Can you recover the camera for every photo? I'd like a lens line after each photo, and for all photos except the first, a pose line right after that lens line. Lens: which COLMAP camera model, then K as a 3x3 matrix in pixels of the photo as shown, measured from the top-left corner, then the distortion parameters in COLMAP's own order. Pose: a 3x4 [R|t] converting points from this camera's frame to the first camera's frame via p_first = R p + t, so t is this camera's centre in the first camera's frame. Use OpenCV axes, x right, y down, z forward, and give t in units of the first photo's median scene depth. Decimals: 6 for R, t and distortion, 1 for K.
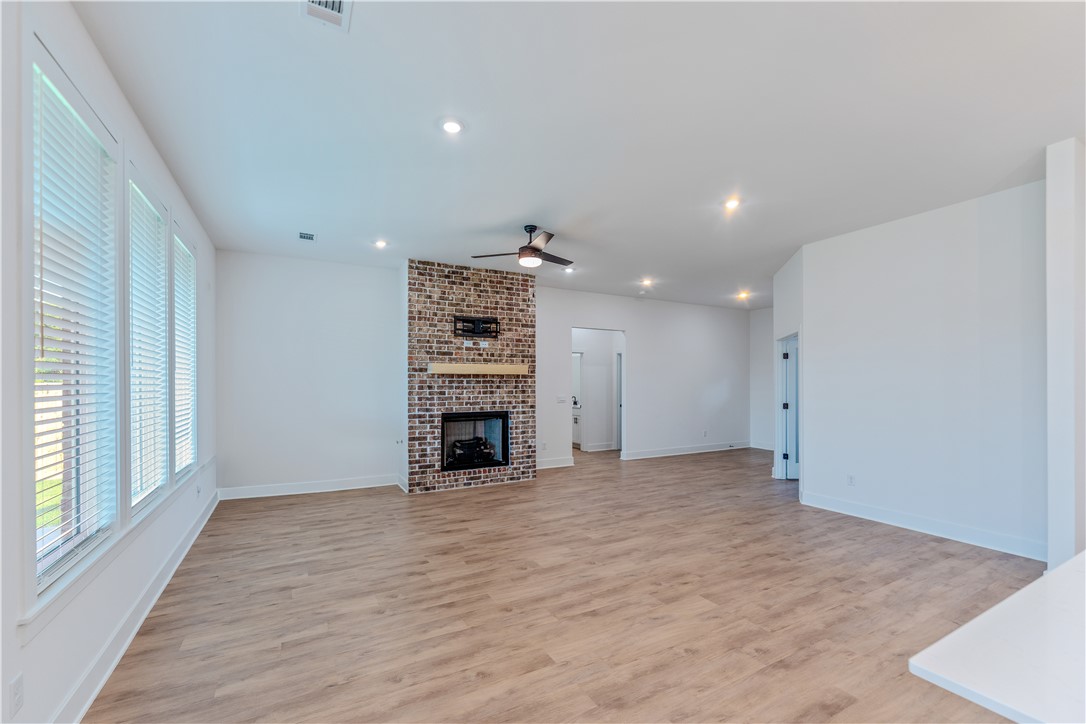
lens RADIAL K [[451.3, 0, 541.7], [0, 451.3, 382.6], [0, 0, 1]] dist [-0.002286, 0.000026]
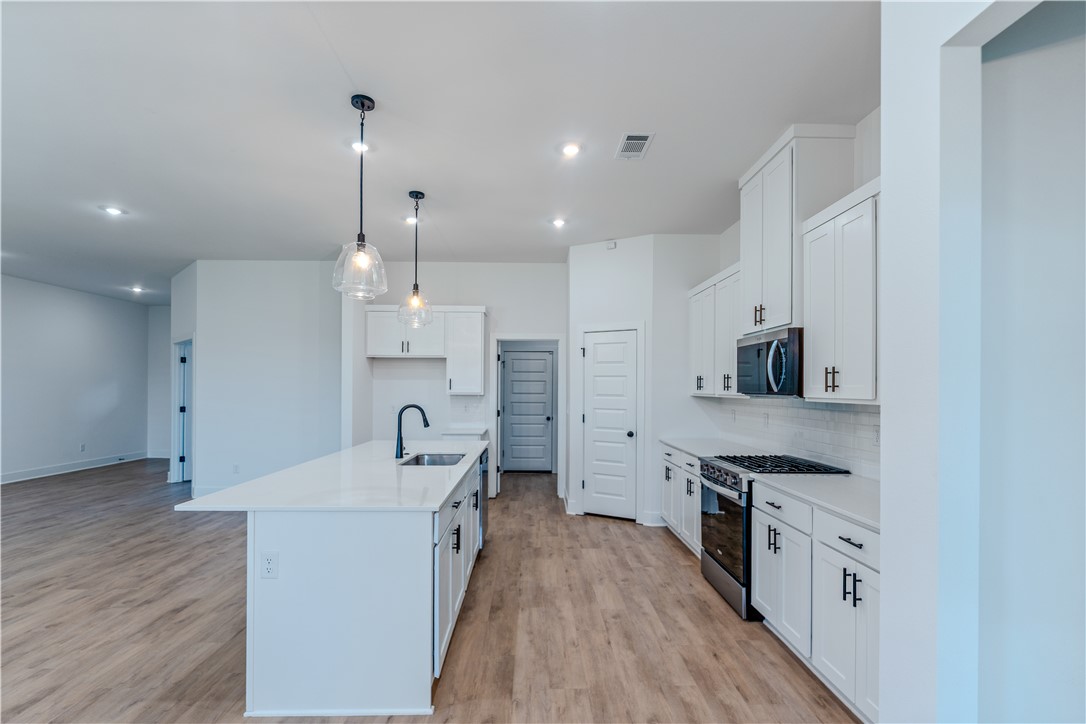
lens RADIAL K [[497.8, 0, 538.3], [0, 497.8, 386.2], [0, 0, 1]] dist [-0.002252, 0.002003]
pose [[0.470009, 0.003507, 0.882655, -0.112987], [-0.004017, 0.999990, -0.001835, -0.002329], [-0.882653, -0.002683, 0.470018, -0.370707]]
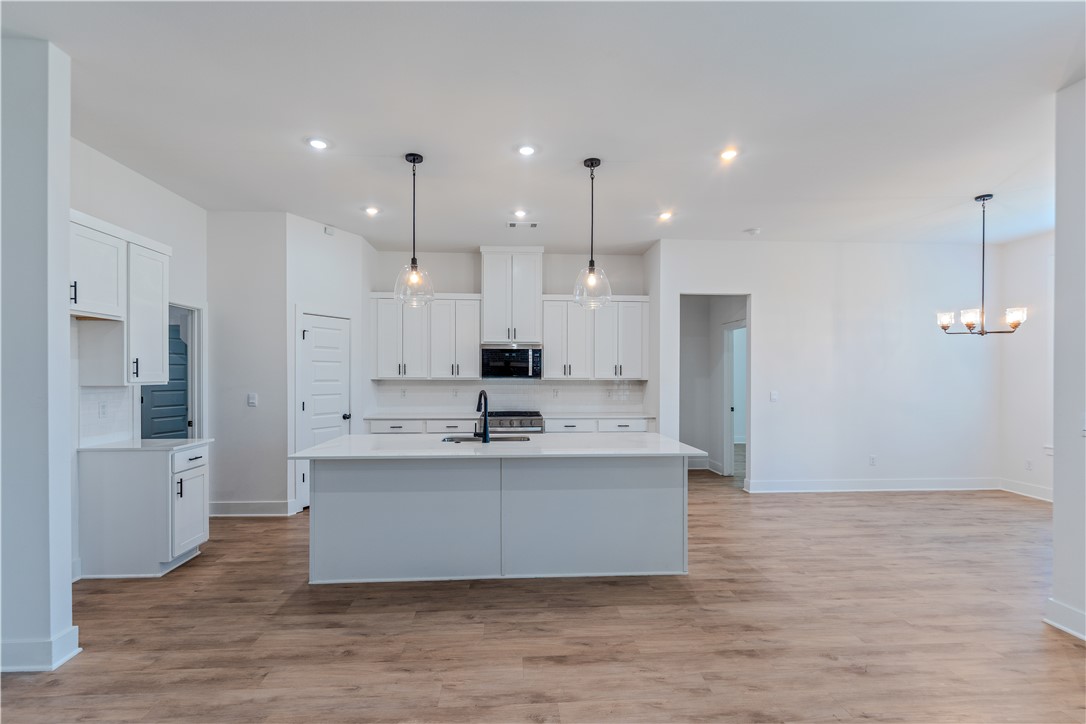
lens RADIAL K [[497.8, 0, 533.9], [0, 497.8, 370.6], [0, 0, 1]] dist [-0.002252, 0.002003]
pose [[-0.900238, 0.000529, 0.435398, 0.067130], [-0.002748, 0.999972, -0.006896, -0.001167], [-0.435390, -0.007405, -0.900212, 1.016652]]
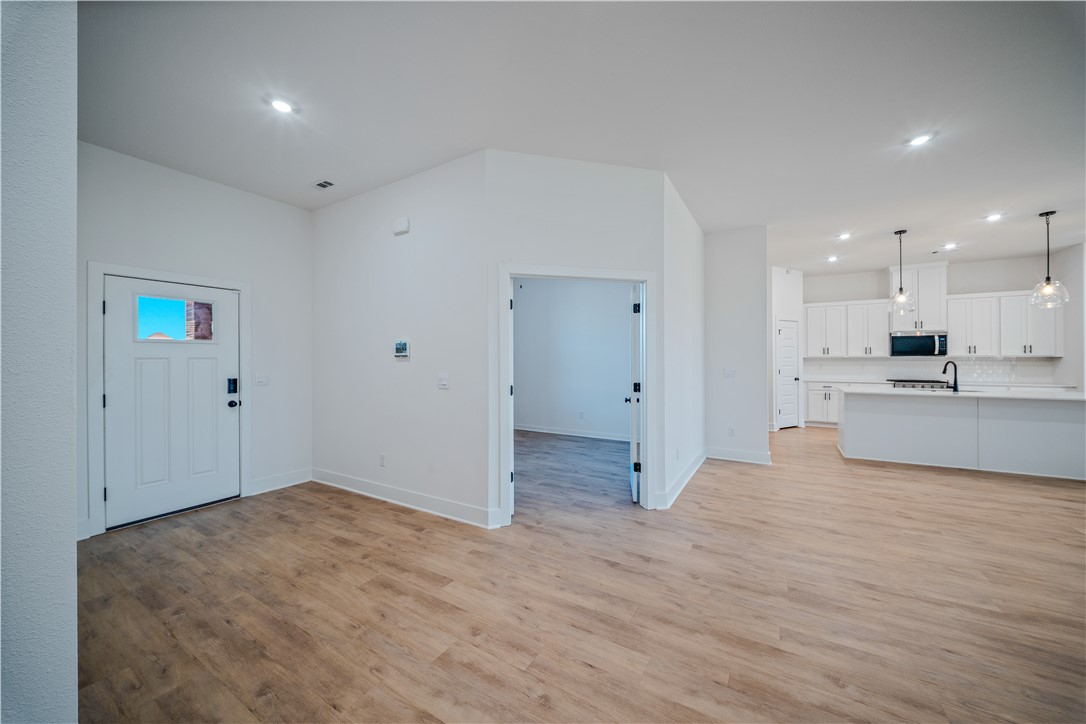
lens RADIAL K [[391.3, 0, 542.5], [0, 391.3, 354.6], [0, 0, 1]] dist [-0.008387, -0.000227]
pose [[-0.496123, 0.012011, 0.868169, 0.135423], [0.003146, 0.999923, -0.012036, 0.019910], [-0.868247, -0.003240, -0.496122, 1.915261]]
